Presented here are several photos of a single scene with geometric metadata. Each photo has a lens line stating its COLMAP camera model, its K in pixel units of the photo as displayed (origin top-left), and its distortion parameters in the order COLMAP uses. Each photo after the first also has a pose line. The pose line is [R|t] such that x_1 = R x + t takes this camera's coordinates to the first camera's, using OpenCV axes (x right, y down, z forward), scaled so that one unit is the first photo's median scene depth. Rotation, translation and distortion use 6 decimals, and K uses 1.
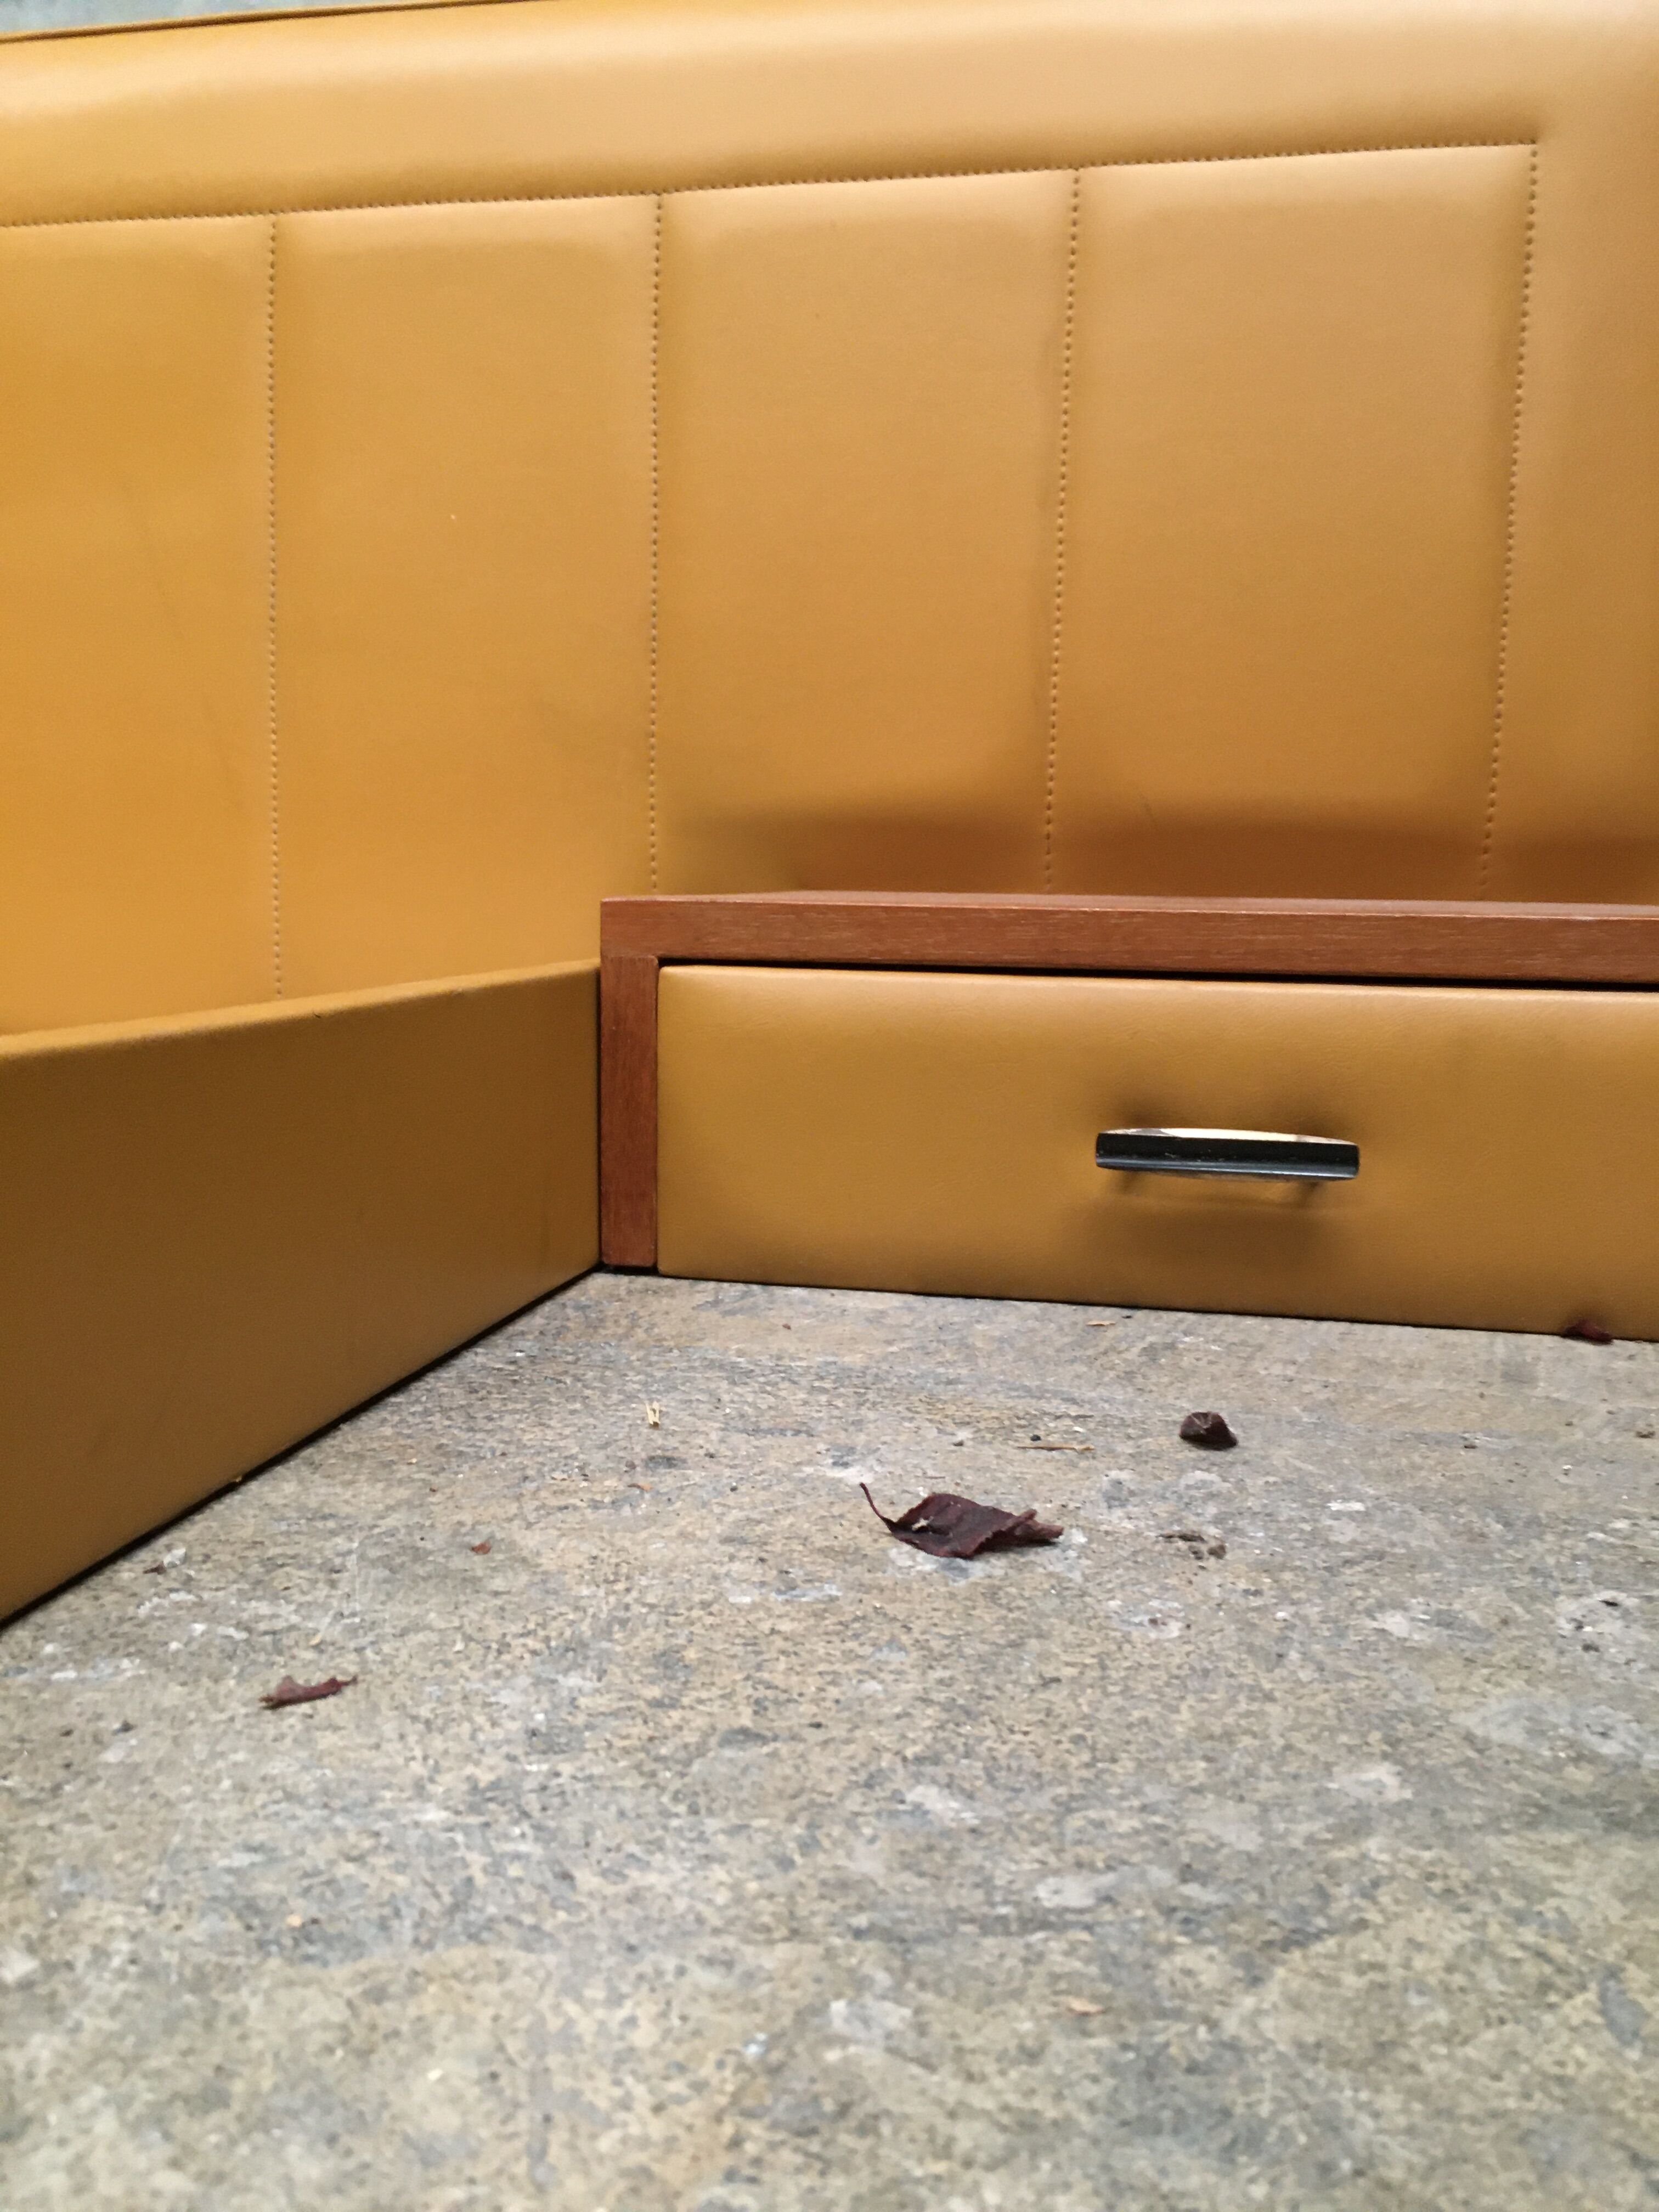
lens RADIAL K [[1866.1, 0, 830.5], [0, 1866.1, 1104.2], [0, 0, 1]] dist [0.032163, -0.021350]
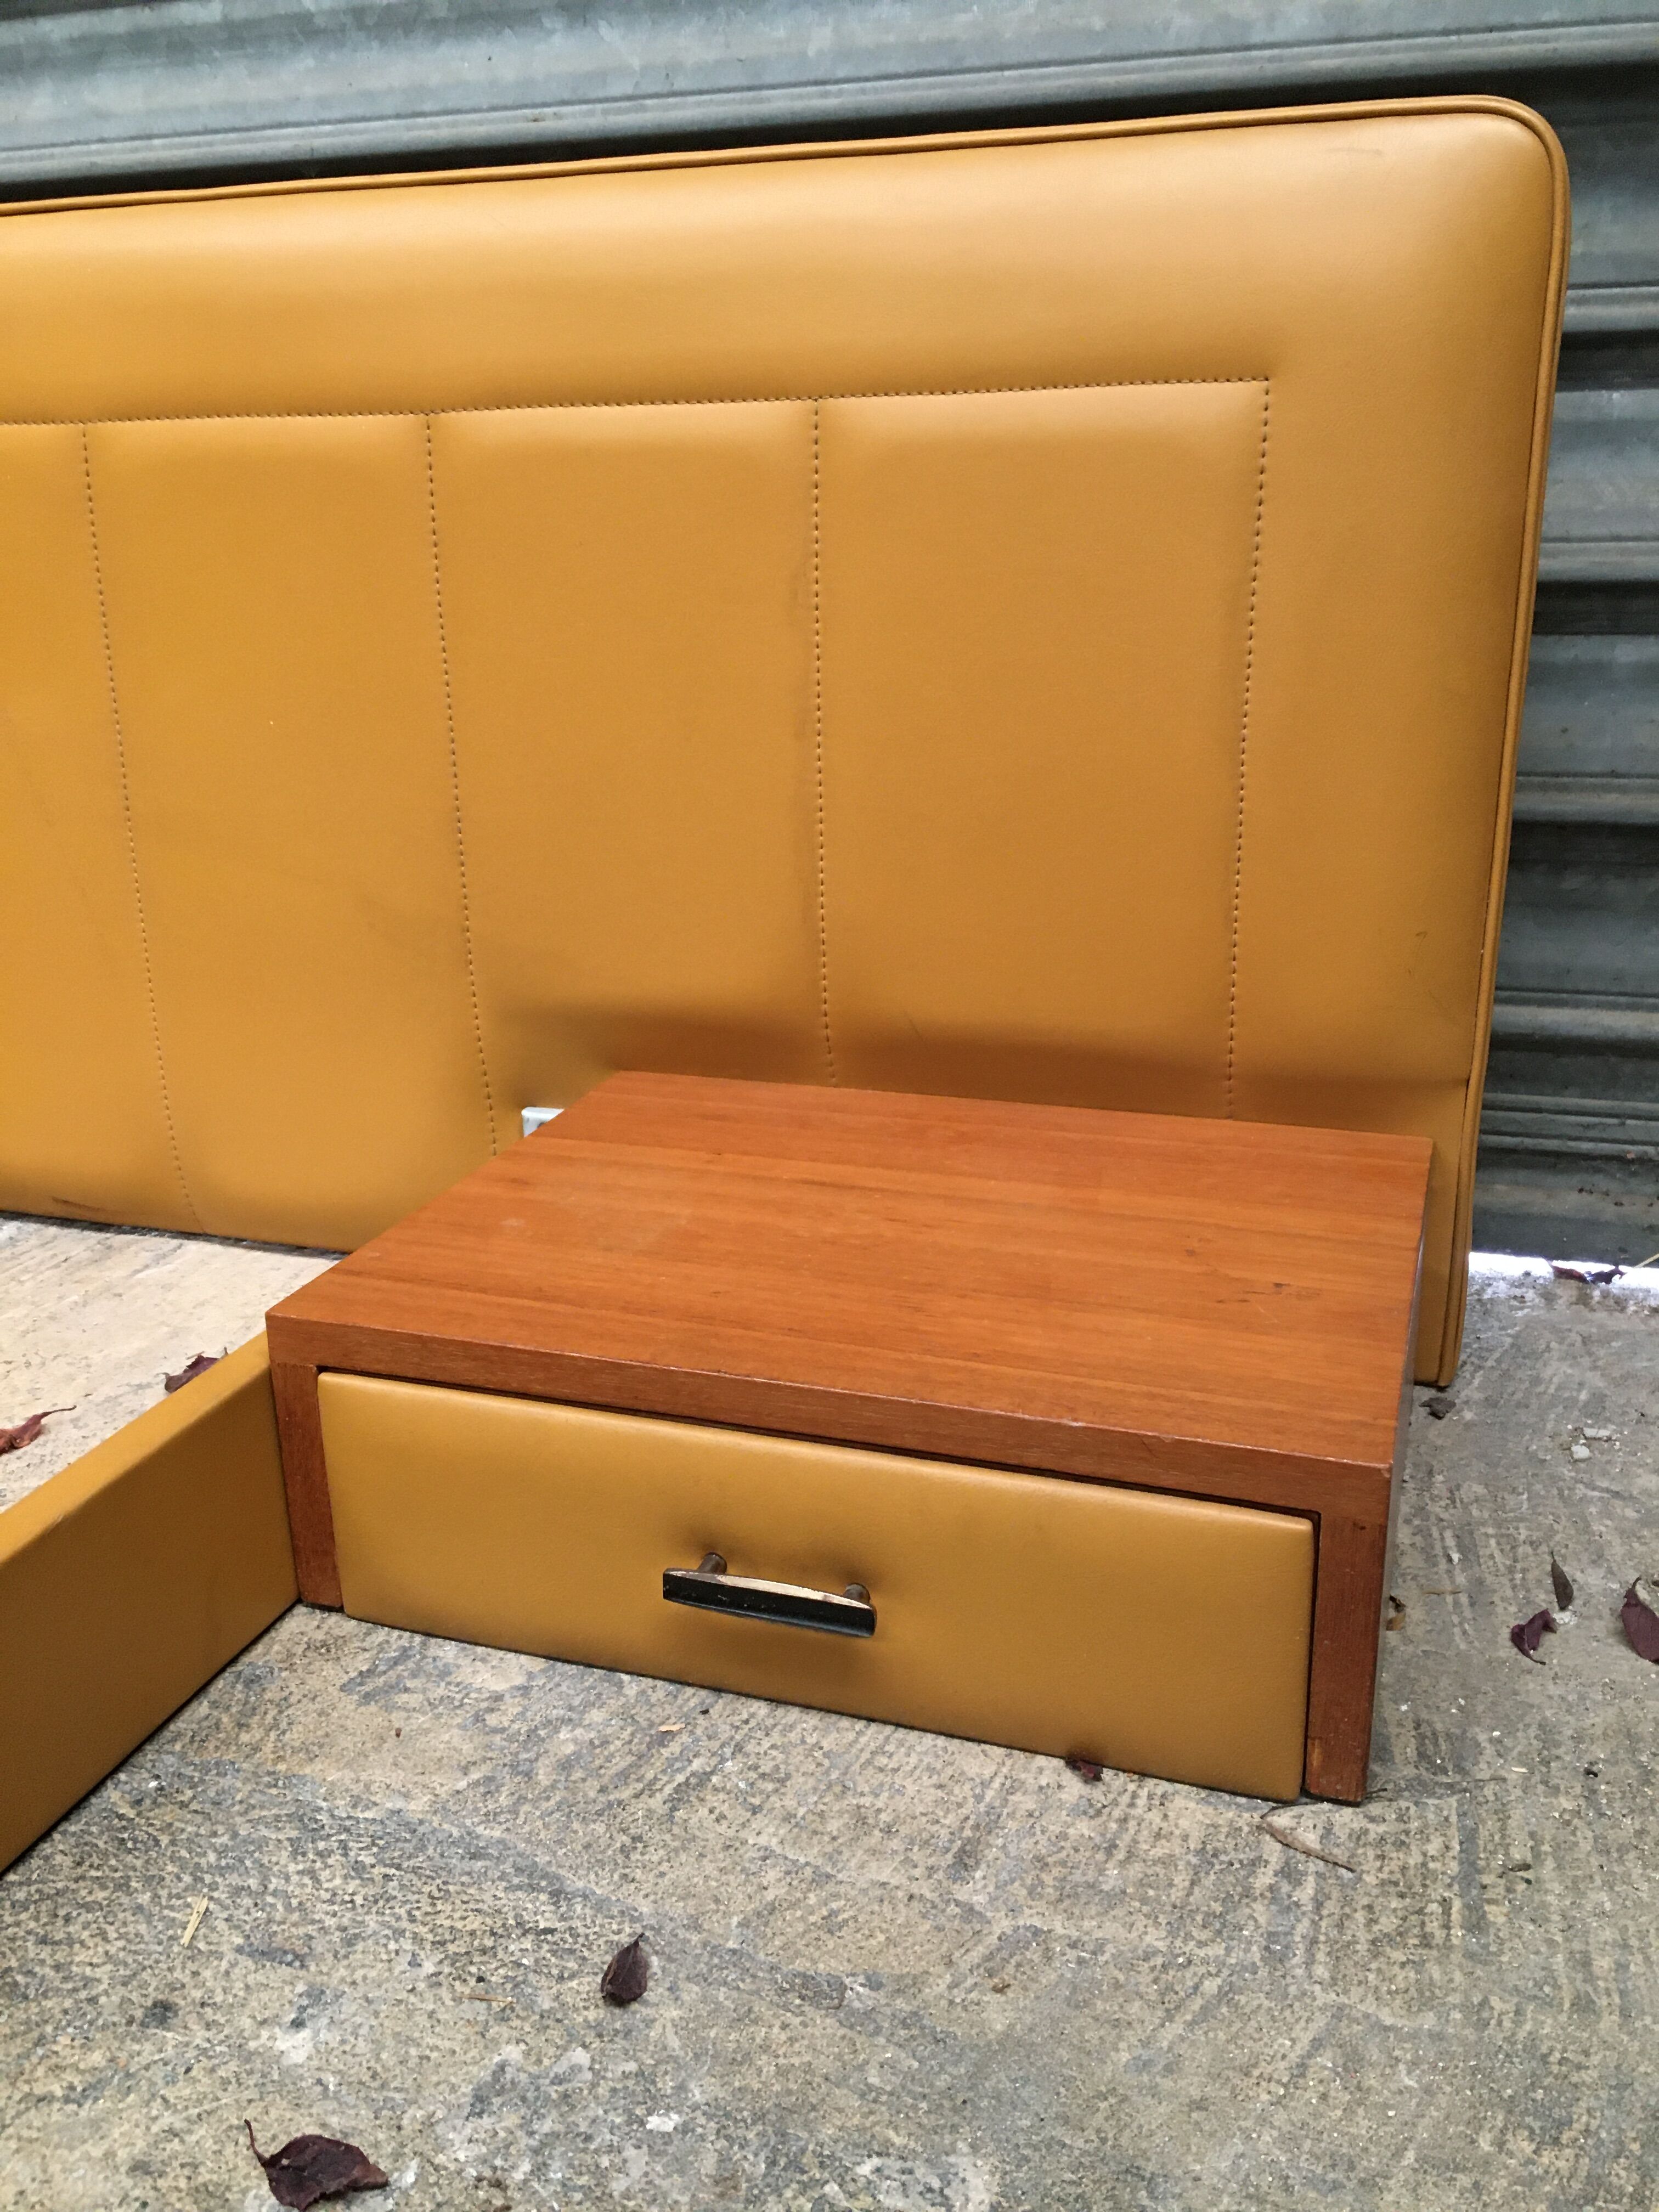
lens RADIAL K [[1866.1, 0, 824.4], [0, 1866.1, 1116.0], [0, 0, 1]] dist [0.032163, -0.021350]
pose [[0.992816, 0.000531, -0.119652, 0.382148], [0.022366, 0.981540, 0.189942, -0.476755], [0.117544, -0.191254, 0.974477, -0.038581]]
